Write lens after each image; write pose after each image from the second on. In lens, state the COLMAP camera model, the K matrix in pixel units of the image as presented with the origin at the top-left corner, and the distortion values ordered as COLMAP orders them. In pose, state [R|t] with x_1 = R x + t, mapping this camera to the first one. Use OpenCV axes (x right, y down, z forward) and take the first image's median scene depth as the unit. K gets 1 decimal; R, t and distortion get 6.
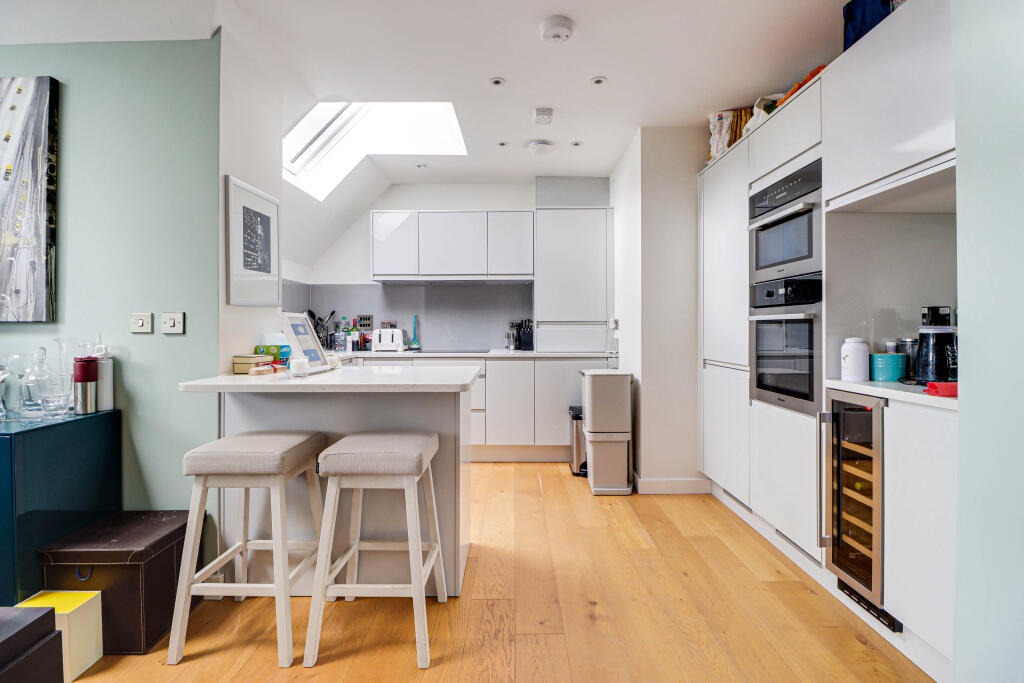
lens RADIAL K [[474.0, 0, 511.4], [0, 474.0, 327.0], [0, 0, 1]] dist [0.001871, -0.009649]
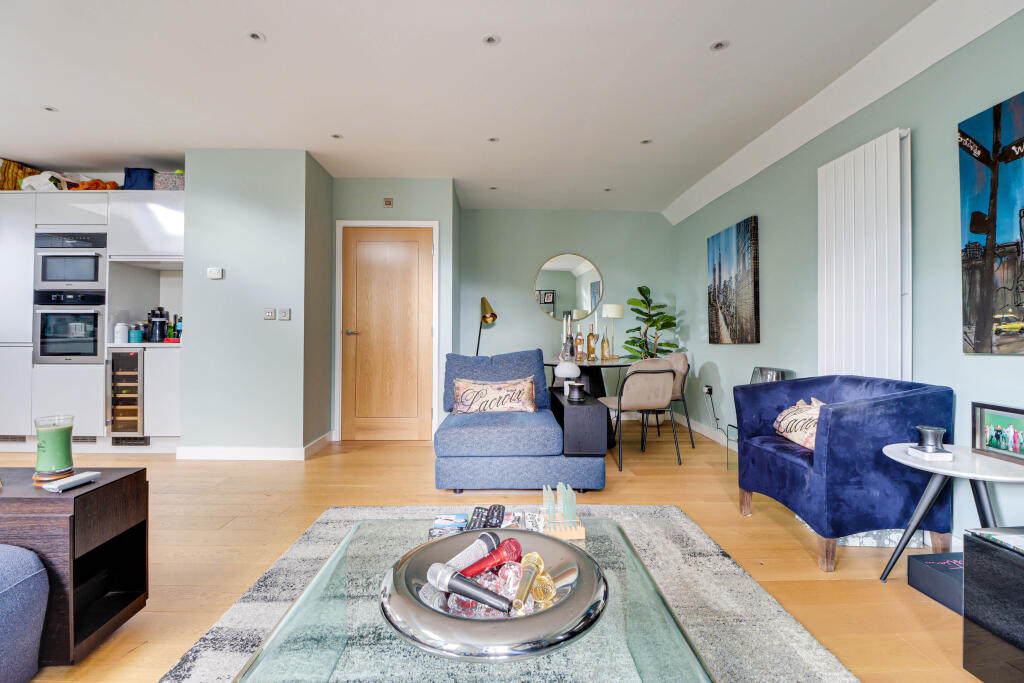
lens RADIAL K [[474.0, 0, 511.4], [0, 474.0, 327.0], [0, 0, 1]] dist [0.001871, -0.009649]
pose [[-0.023184, 0.016607, 0.999593, -1.038565], [-0.003893, 0.999853, -0.016702, 0.050180], [-0.999724, -0.004278, -0.023116, -0.503318]]
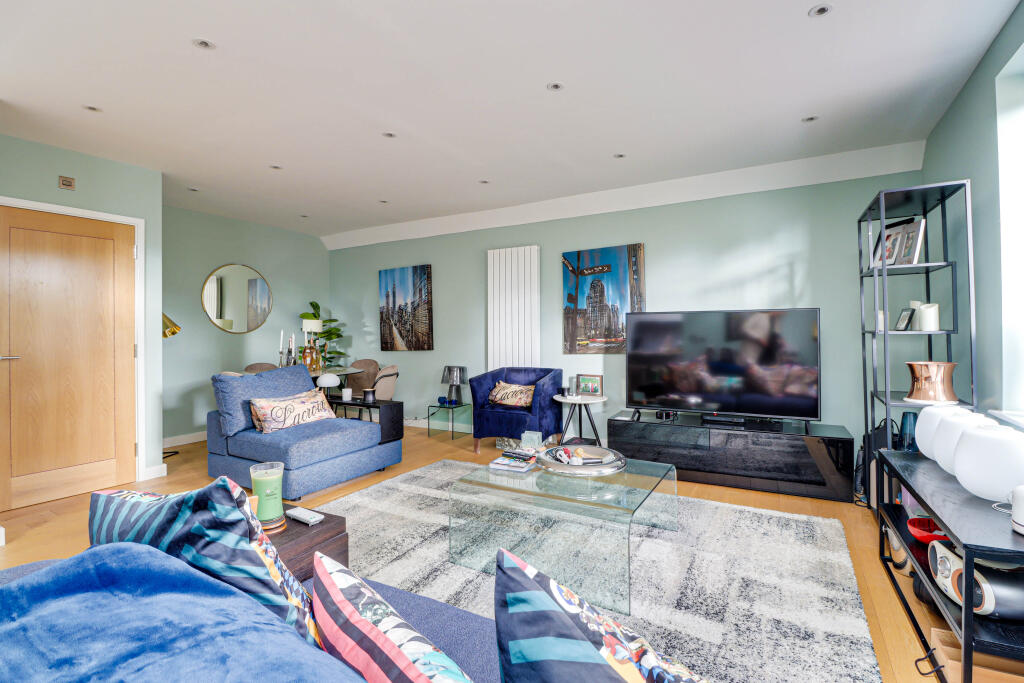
lens RADIAL K [[479.2, 0, 509.4], [0, 479.2, 327.1], [0, 0, 1]] dist [-0.001263, -0.000171]
pose [[-0.864720, 0.011401, 0.502124, -1.013632], [0.009096, 0.999934, -0.007038, -0.014152], [-0.502171, -0.001519, -0.864767, 0.434900]]
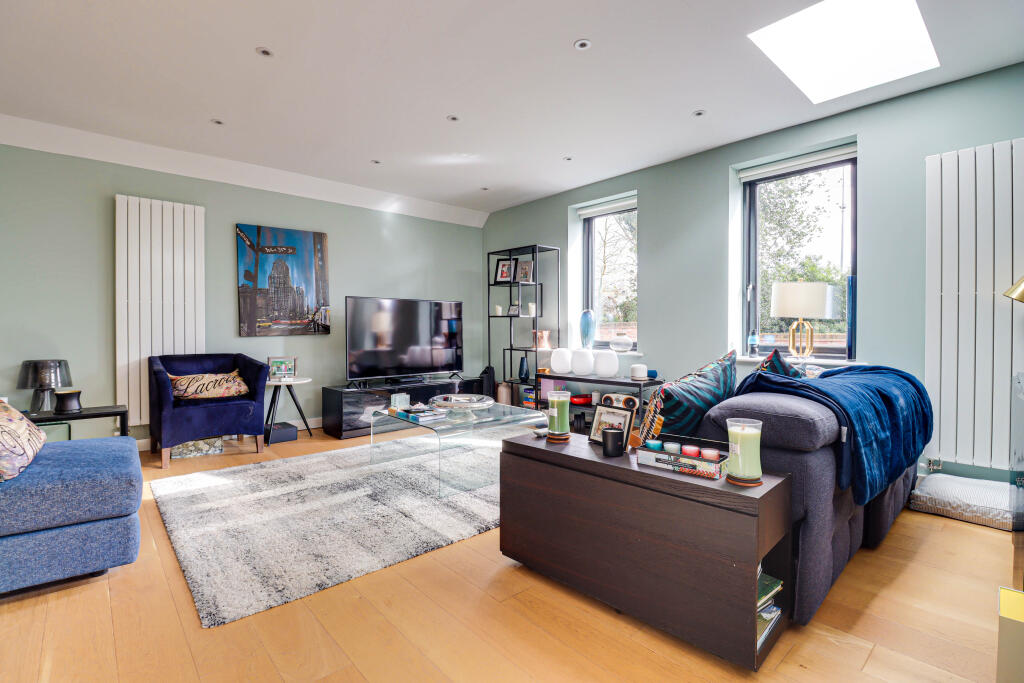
lens RADIAL K [[486.1, 0, 513.9], [0, 486.1, 335.5], [0, 0, 1]] dist [-0.000231, -0.010538]
pose [[-0.739534, 0.008263, -0.673068, 0.169998], [-0.000500, 0.999918, 0.012826, 0.051742], [0.673119, 0.009822, -0.739469, 0.607678]]
